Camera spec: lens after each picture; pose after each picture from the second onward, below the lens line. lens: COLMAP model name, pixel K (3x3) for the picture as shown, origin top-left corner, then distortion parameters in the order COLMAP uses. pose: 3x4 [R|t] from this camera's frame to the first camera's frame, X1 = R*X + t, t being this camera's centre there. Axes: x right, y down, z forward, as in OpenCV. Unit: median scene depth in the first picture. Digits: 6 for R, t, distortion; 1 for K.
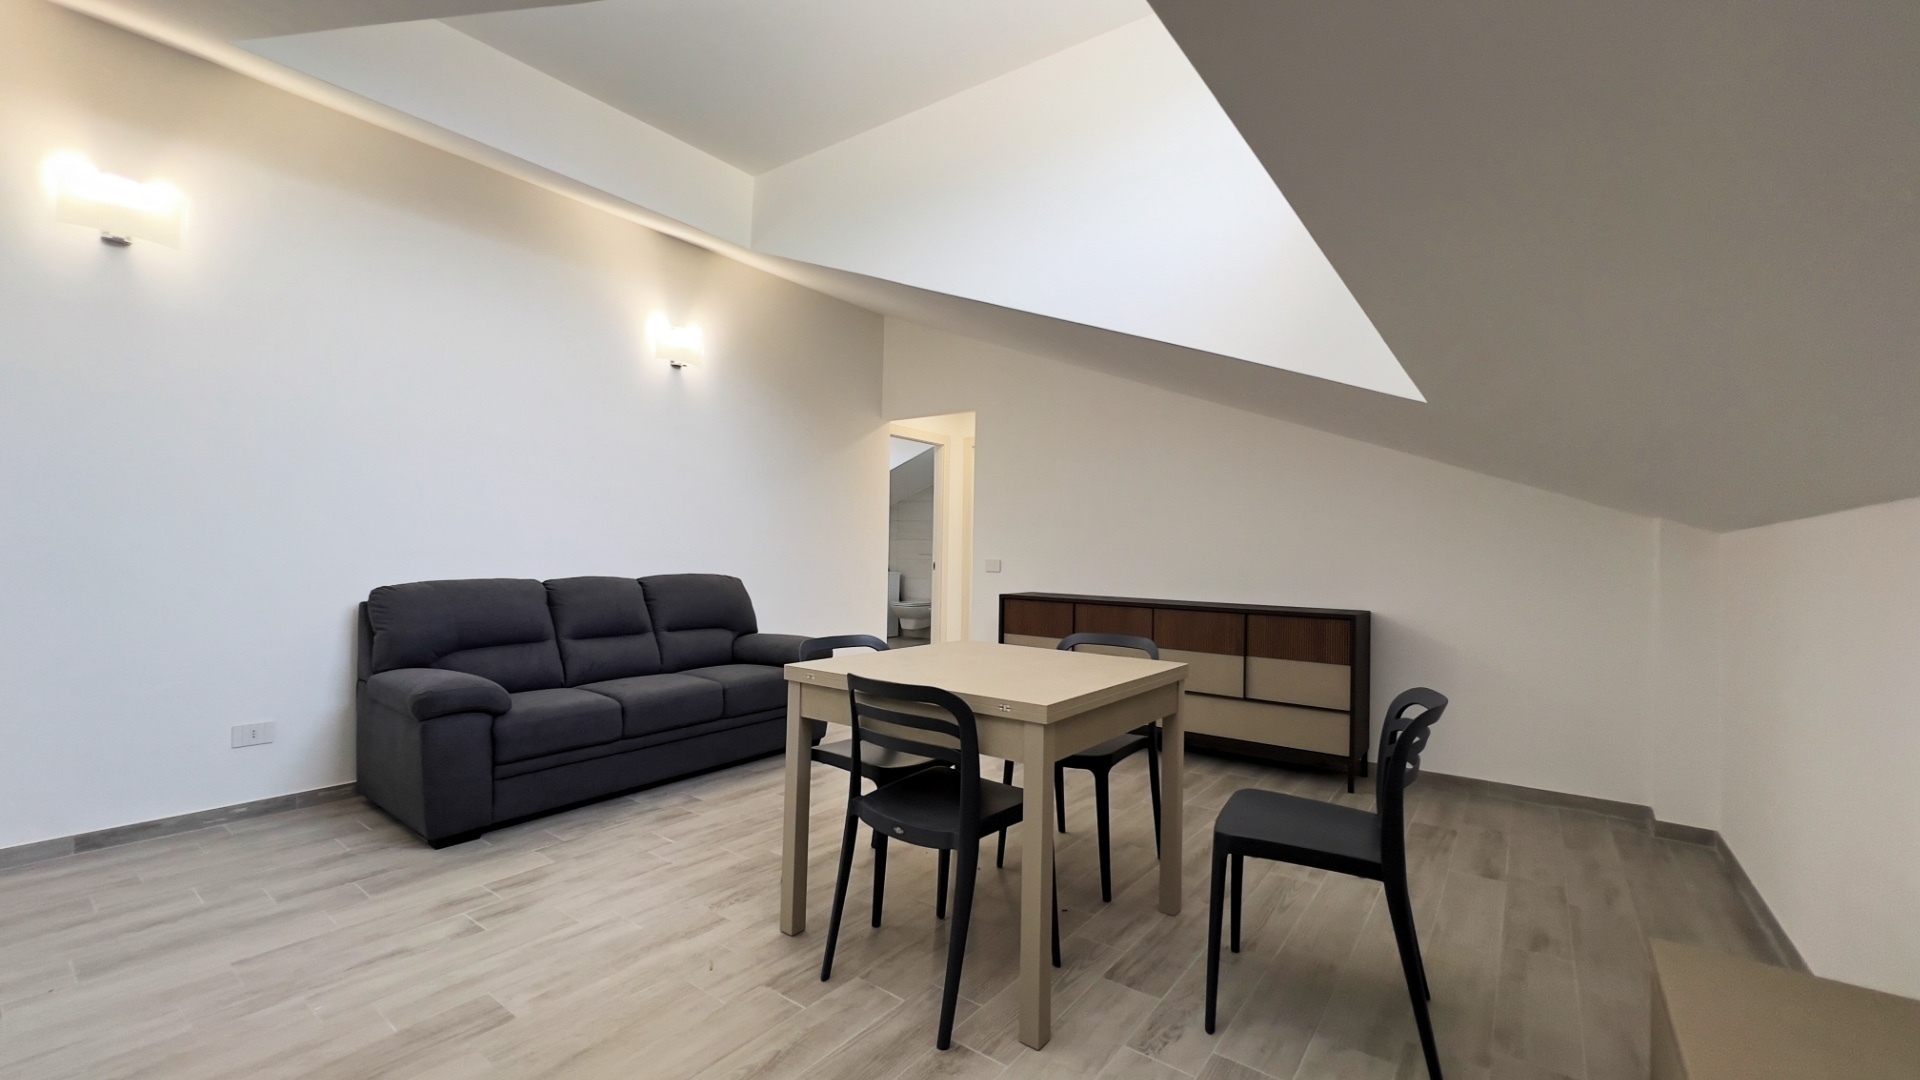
lens RADIAL K [[770.4, 0, 954.5], [0, 770.4, 537.9], [0, 0, 1]] dist [-0.001889, -0.000069]
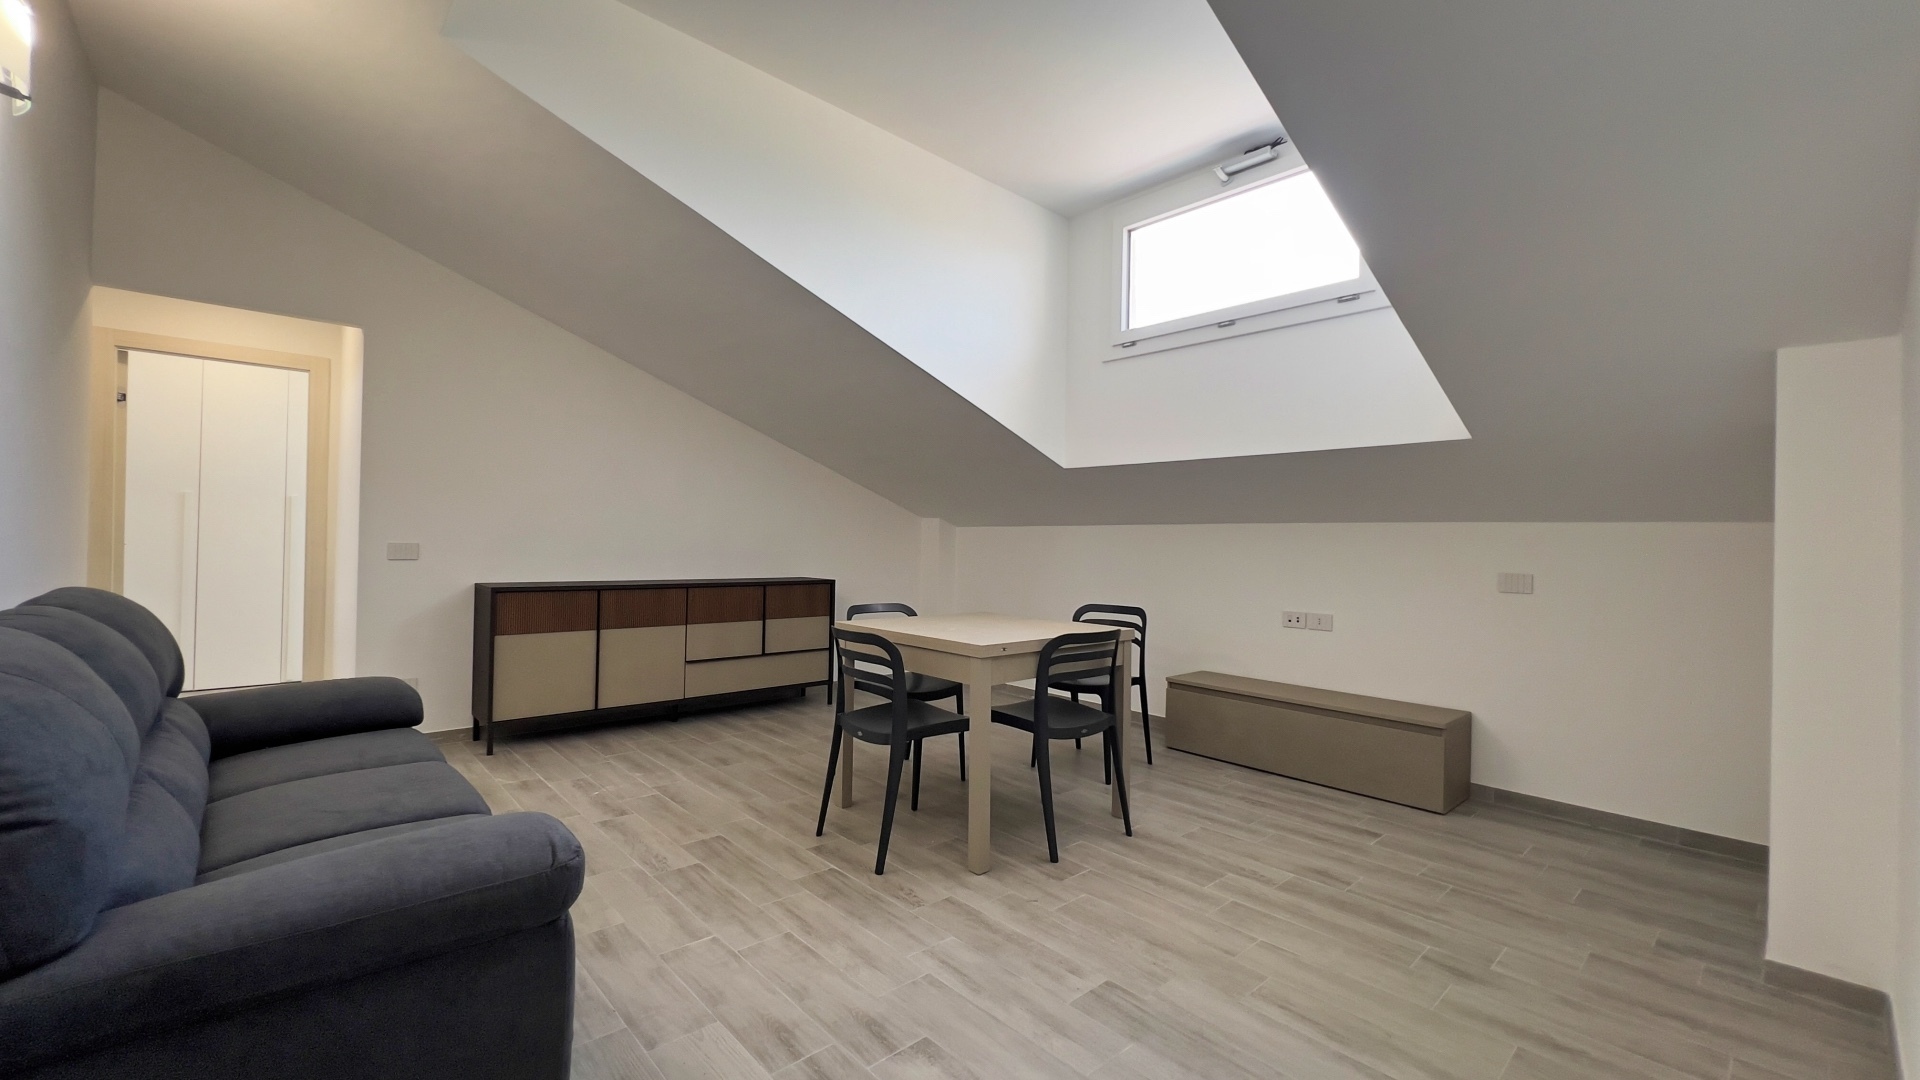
lens RADIAL K [[755.8, 0, 968.2], [0, 755.8, 531.4], [0, 0, 1]] dist [-0.000472, -0.000029]
pose [[0.184347, -0.000927, 0.982861, -1.043645], [-0.033338, 0.999418, 0.007195, -0.011309], [-0.982296, -0.034093, 0.184209, 0.637895]]
